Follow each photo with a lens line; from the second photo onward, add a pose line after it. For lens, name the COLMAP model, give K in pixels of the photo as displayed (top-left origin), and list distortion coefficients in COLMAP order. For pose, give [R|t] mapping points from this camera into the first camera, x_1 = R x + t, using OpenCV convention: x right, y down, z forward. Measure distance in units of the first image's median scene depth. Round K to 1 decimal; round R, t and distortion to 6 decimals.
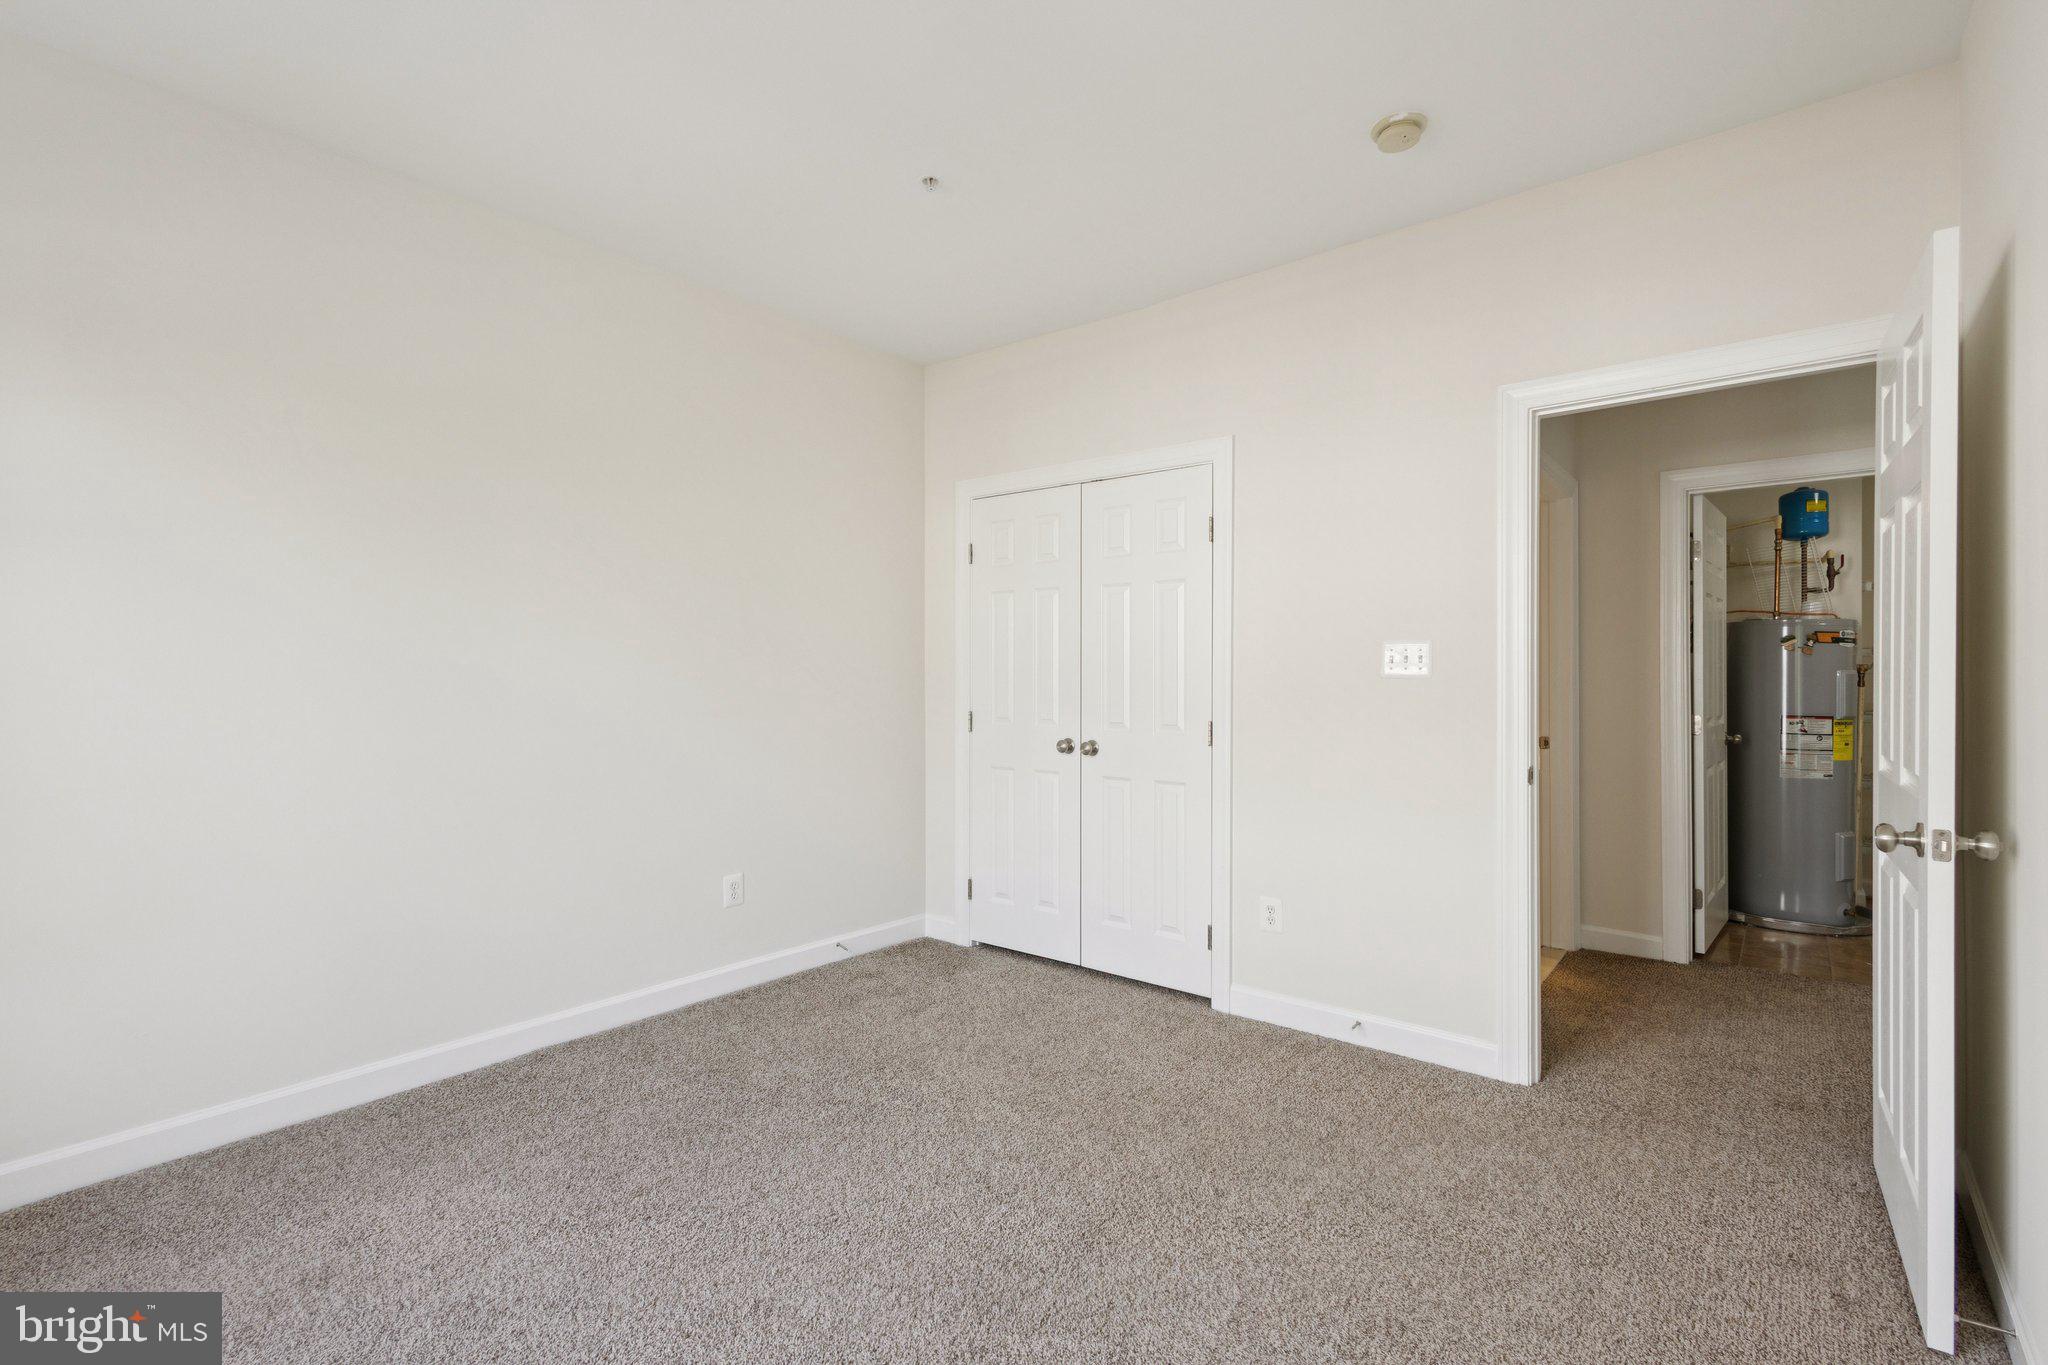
lens RADIAL K [[946.9, 0, 1018.8], [0, 946.9, 688.2], [0, 0, 1]] dist [0.009805, -0.000329]
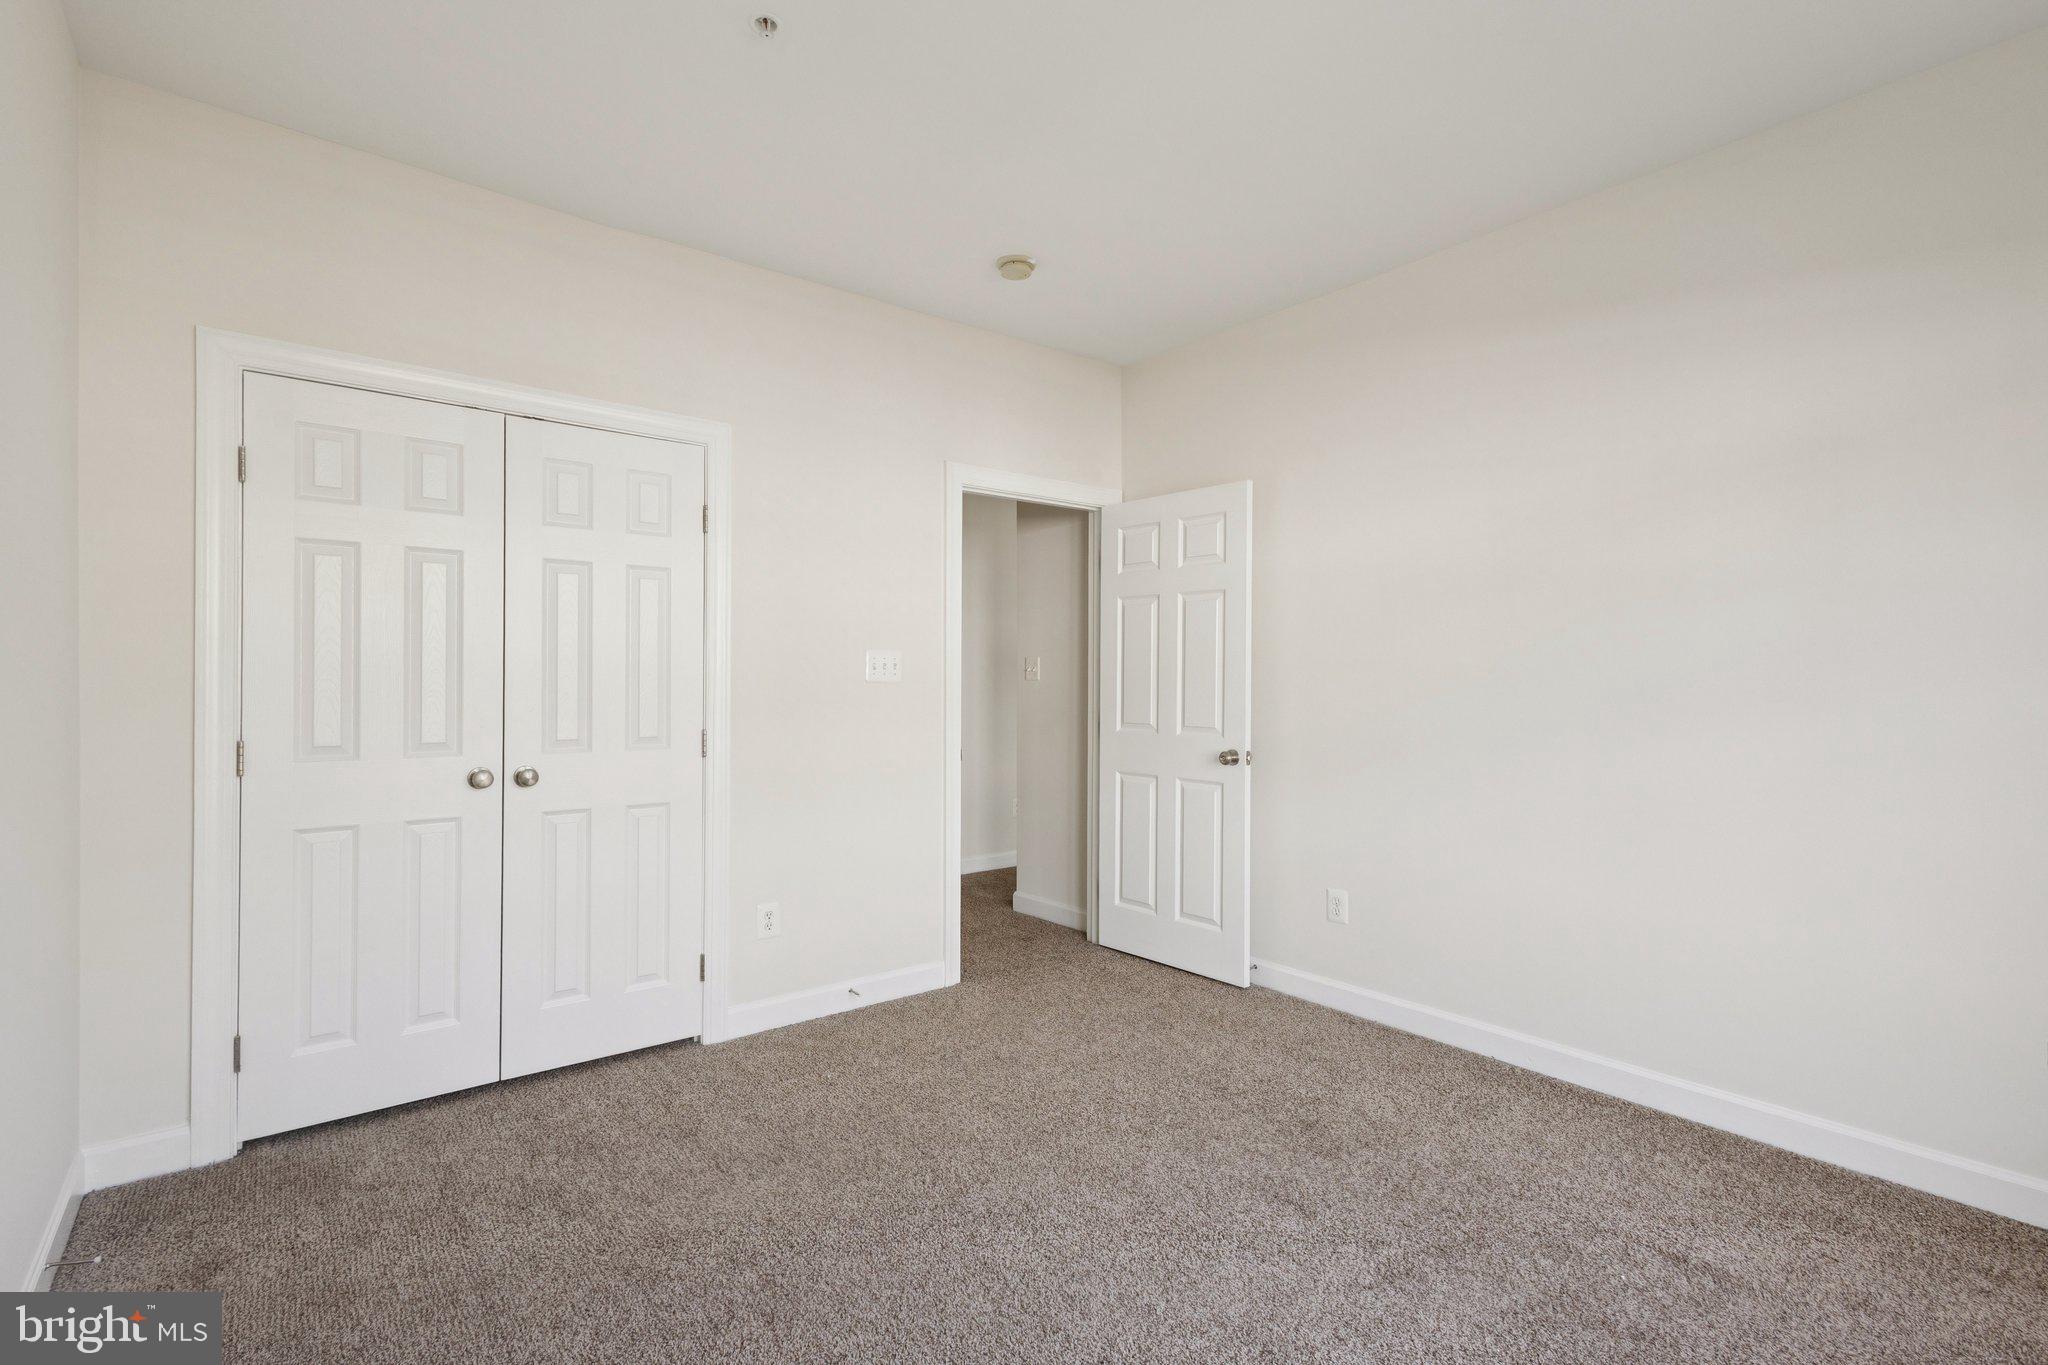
lens RADIAL K [[946.9, 0, 1018.8], [0, 946.9, 688.2], [0, 0, 1]] dist [0.009805, -0.000329]
pose [[0.215742, -0.009640, 0.976403, -0.644638], [0.011481, 0.999907, 0.007335, -0.009108], [-0.976383, 0.009628, 0.215832, 0.524674]]
